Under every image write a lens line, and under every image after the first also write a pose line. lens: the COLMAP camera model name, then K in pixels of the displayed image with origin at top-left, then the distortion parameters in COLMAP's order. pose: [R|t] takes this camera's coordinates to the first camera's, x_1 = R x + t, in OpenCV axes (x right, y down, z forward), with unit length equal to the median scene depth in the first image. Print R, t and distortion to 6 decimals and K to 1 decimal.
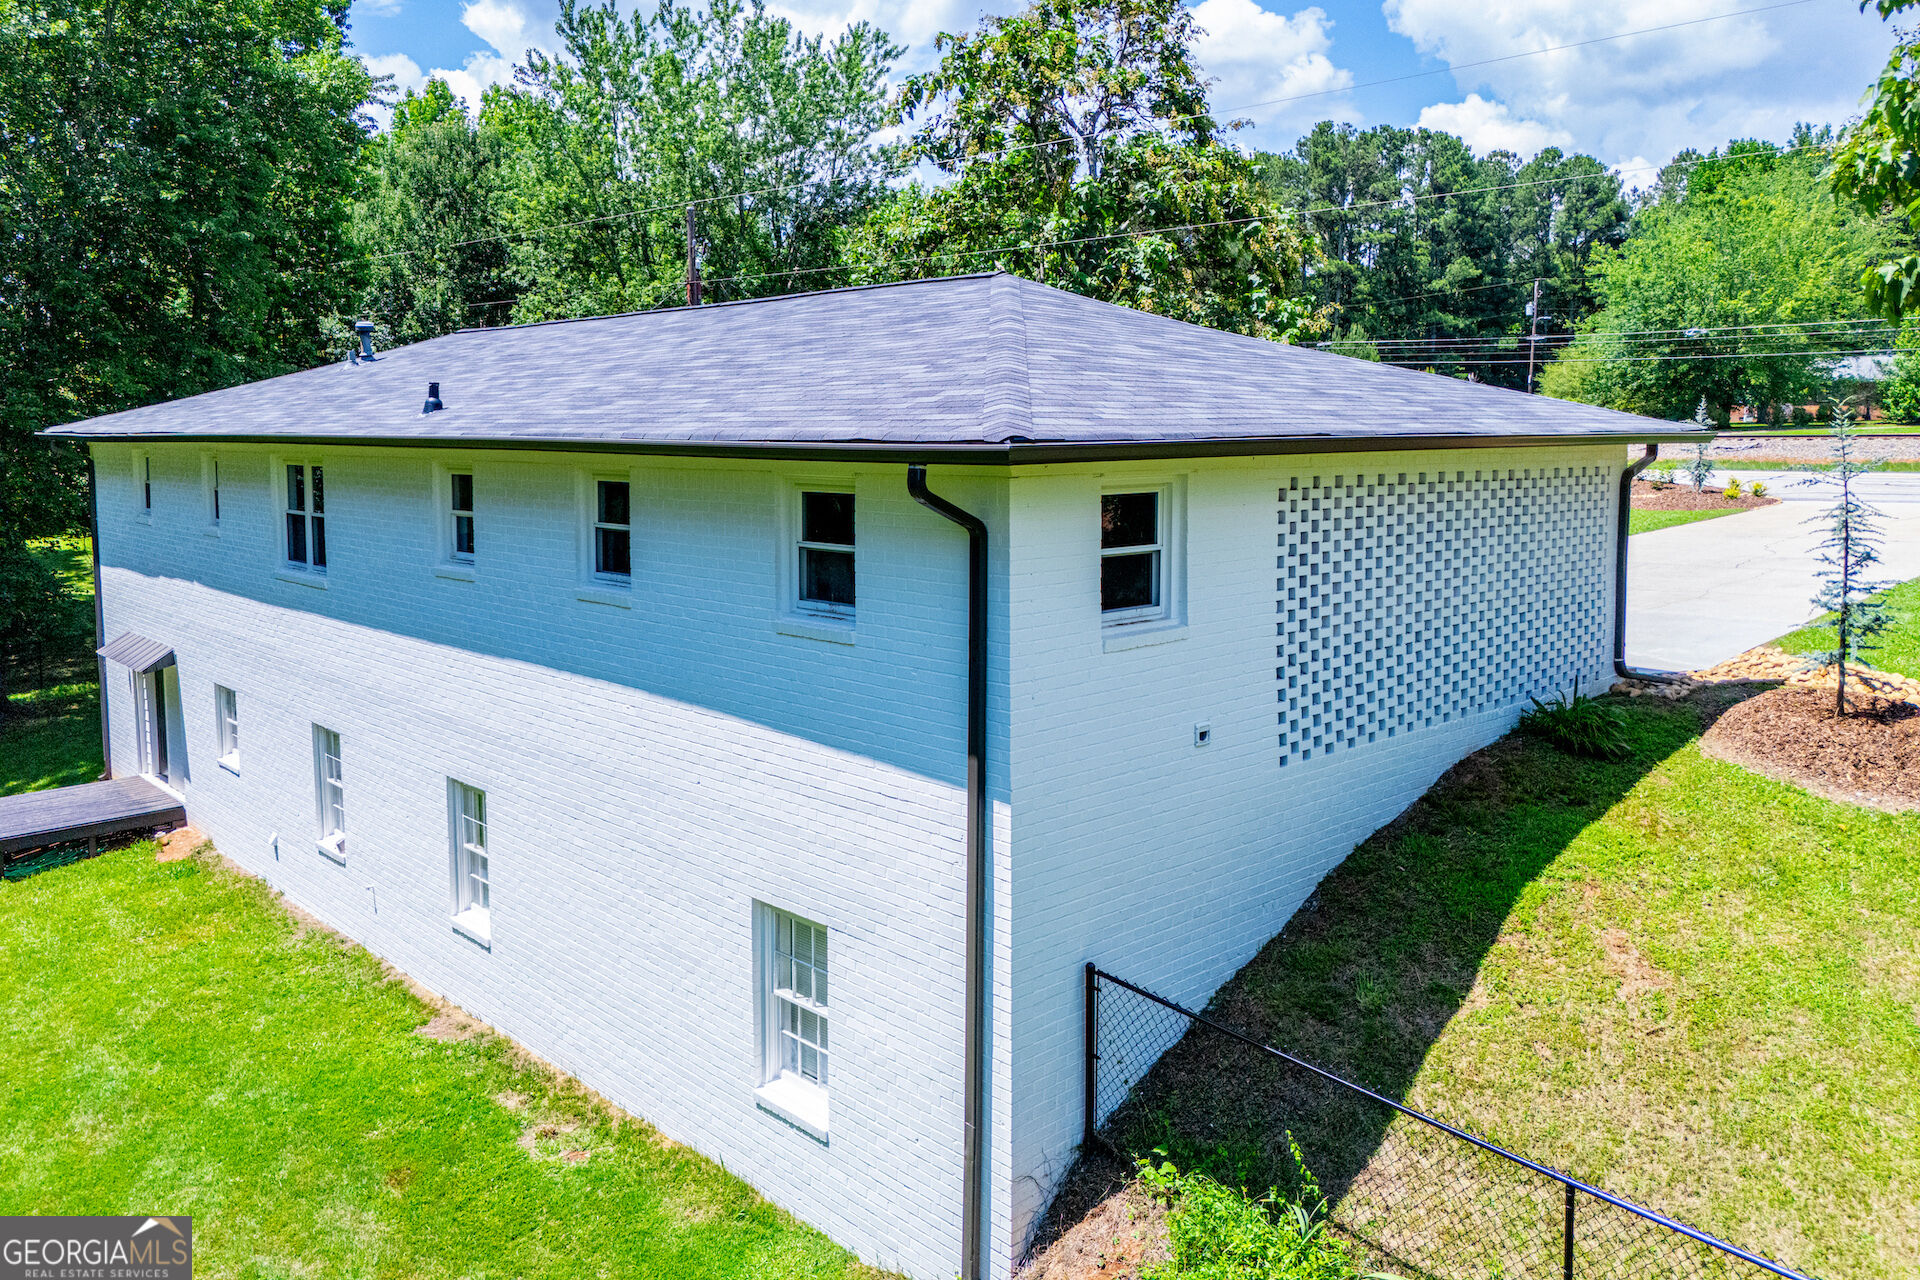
lens RADIAL K [[1378.2, 0, 930.8], [0, 1378.2, 549.9], [0, 0, 1]] dist [0.052099, -0.042852]
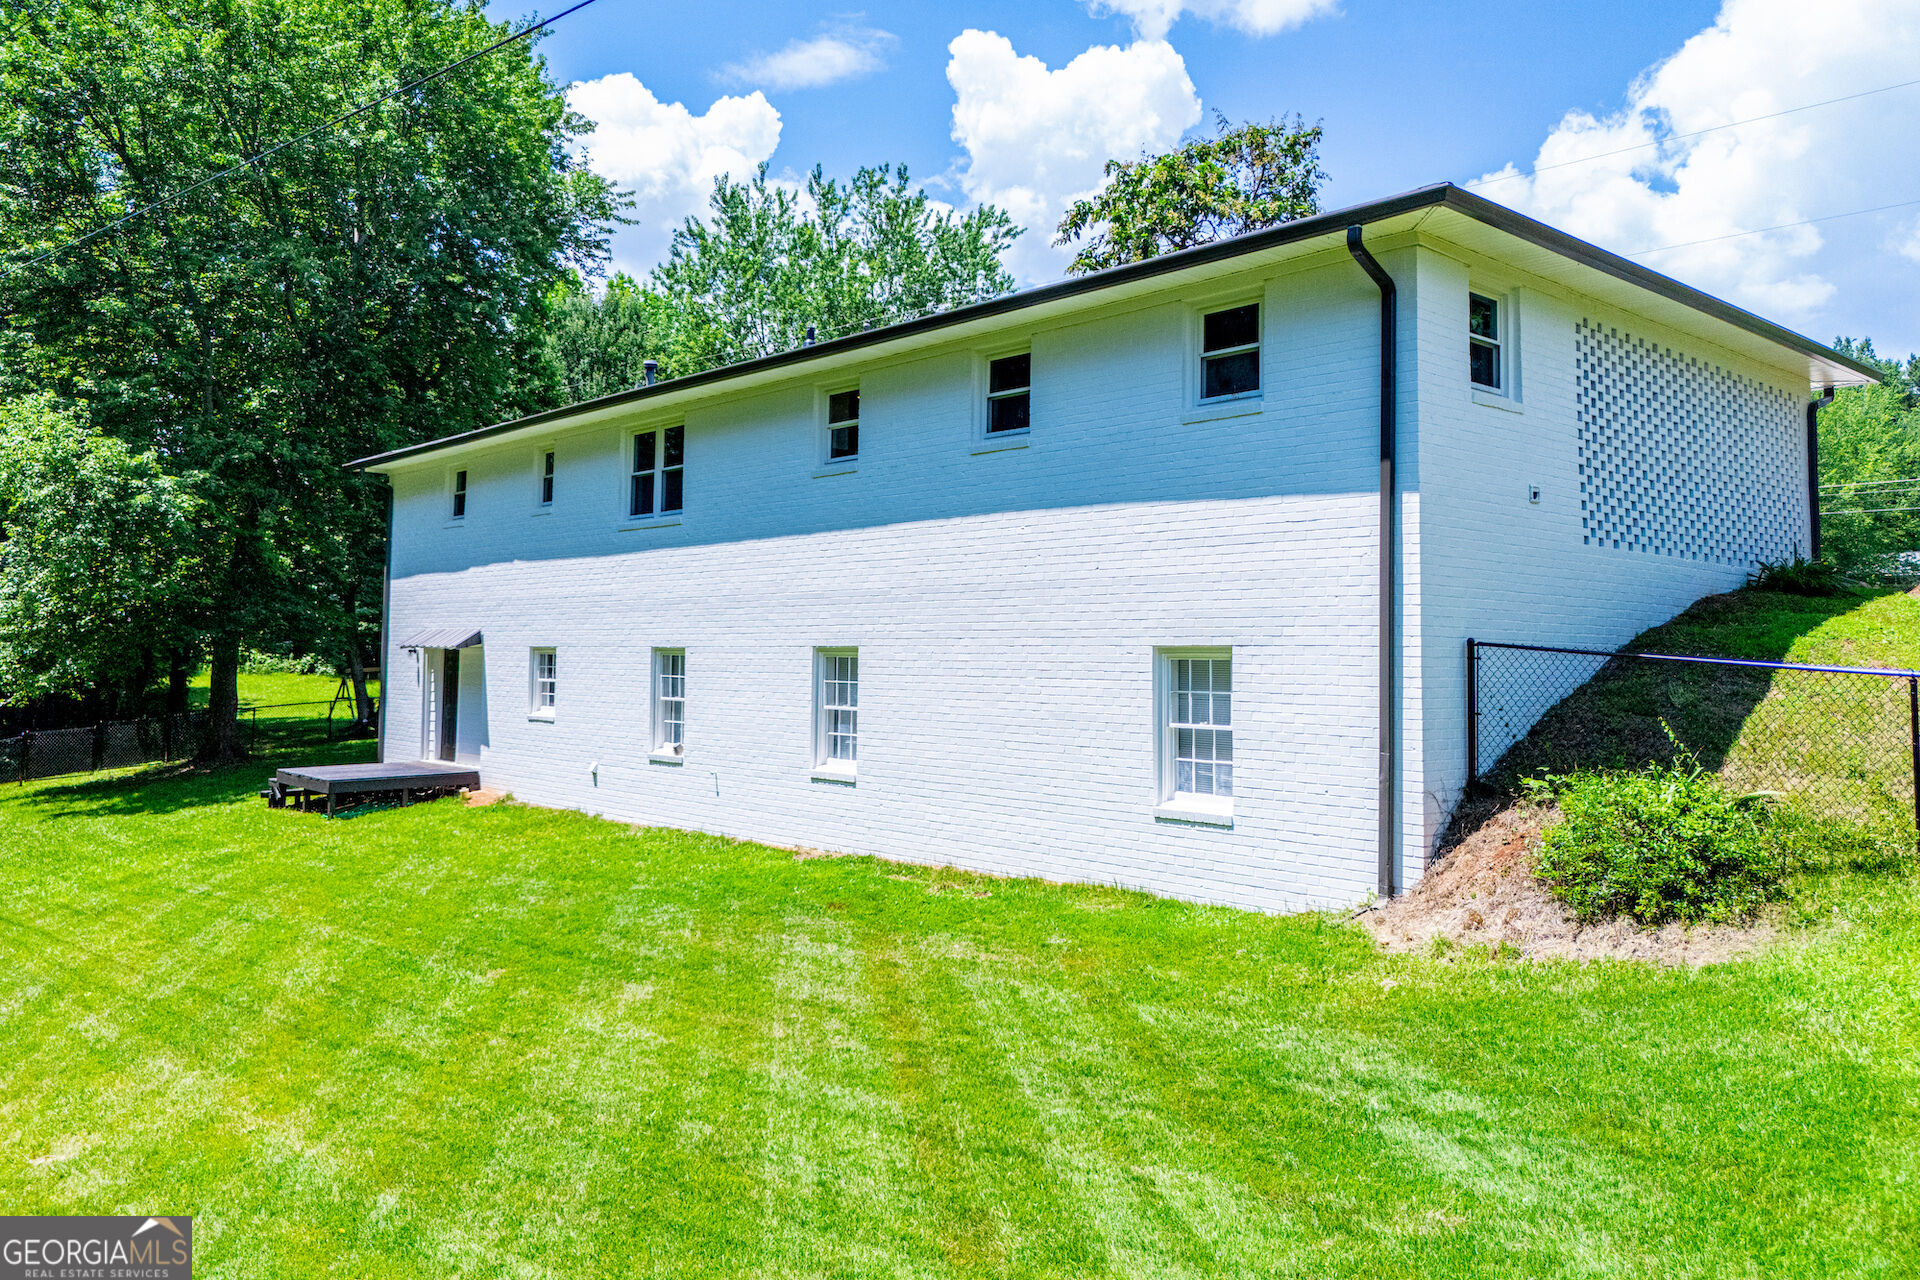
lens RADIAL K [[1378.2, 0, 941.1], [0, 1378.2, 566.8], [0, 0, 1]] dist [0.052099, -0.042852]
pose [[0.999659, 0.012907, -0.022715, -0.224145], [-0.016061, 0.989351, -0.144658, 0.277921], [0.020606, 0.144974, 0.989221, -0.183452]]
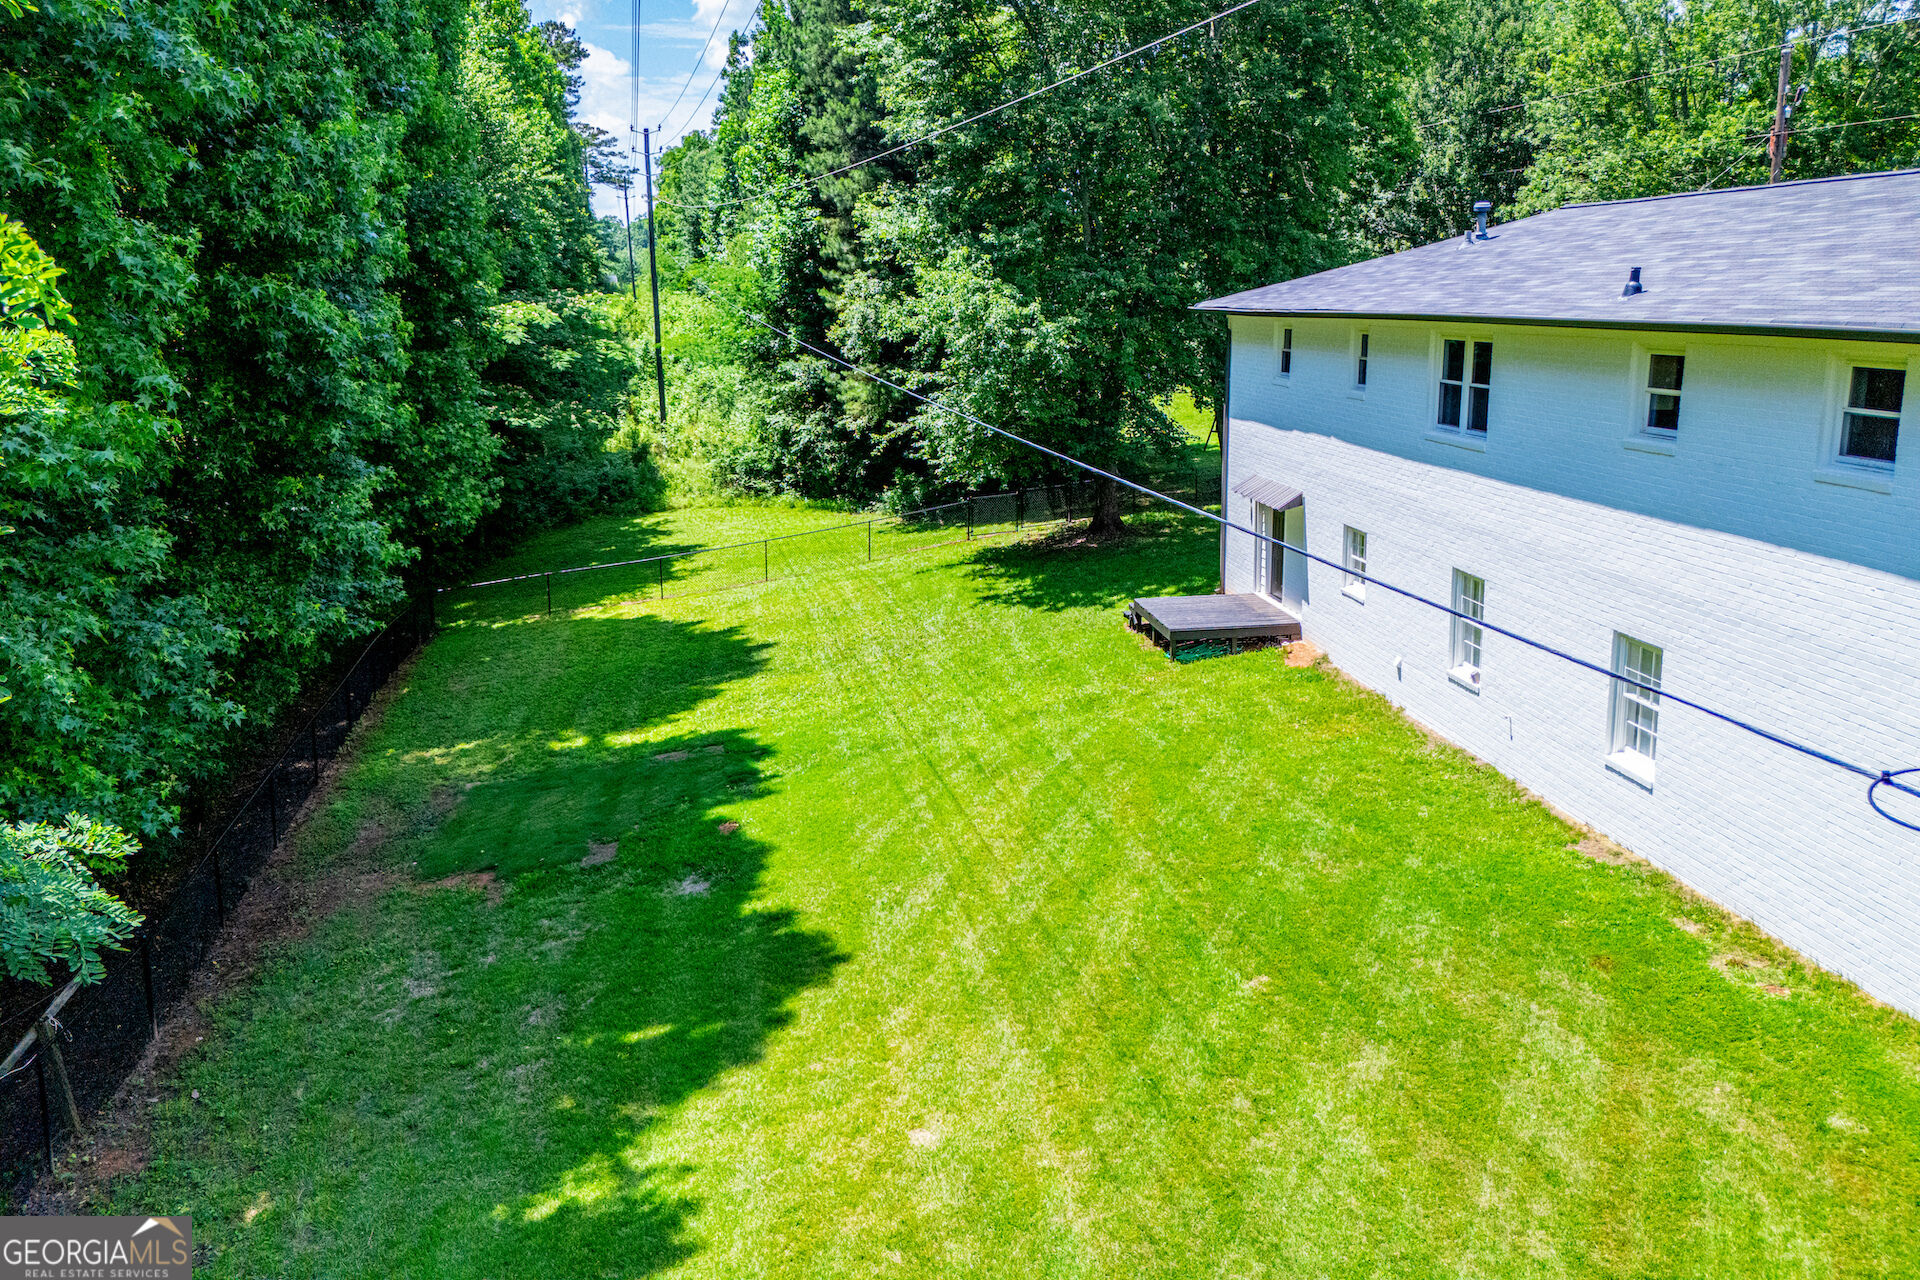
lens RADIAL K [[1378.2, 0, 997.9], [0, 1378.2, 538.9], [0, 0, 1]] dist [0.052099, -0.042852]
pose [[0.825854, 0.096594, -0.555549, -0.154733], [-0.044903, 0.993355, 0.105965, -0.003922], [0.562093, -0.062566, 0.824704, -0.189520]]
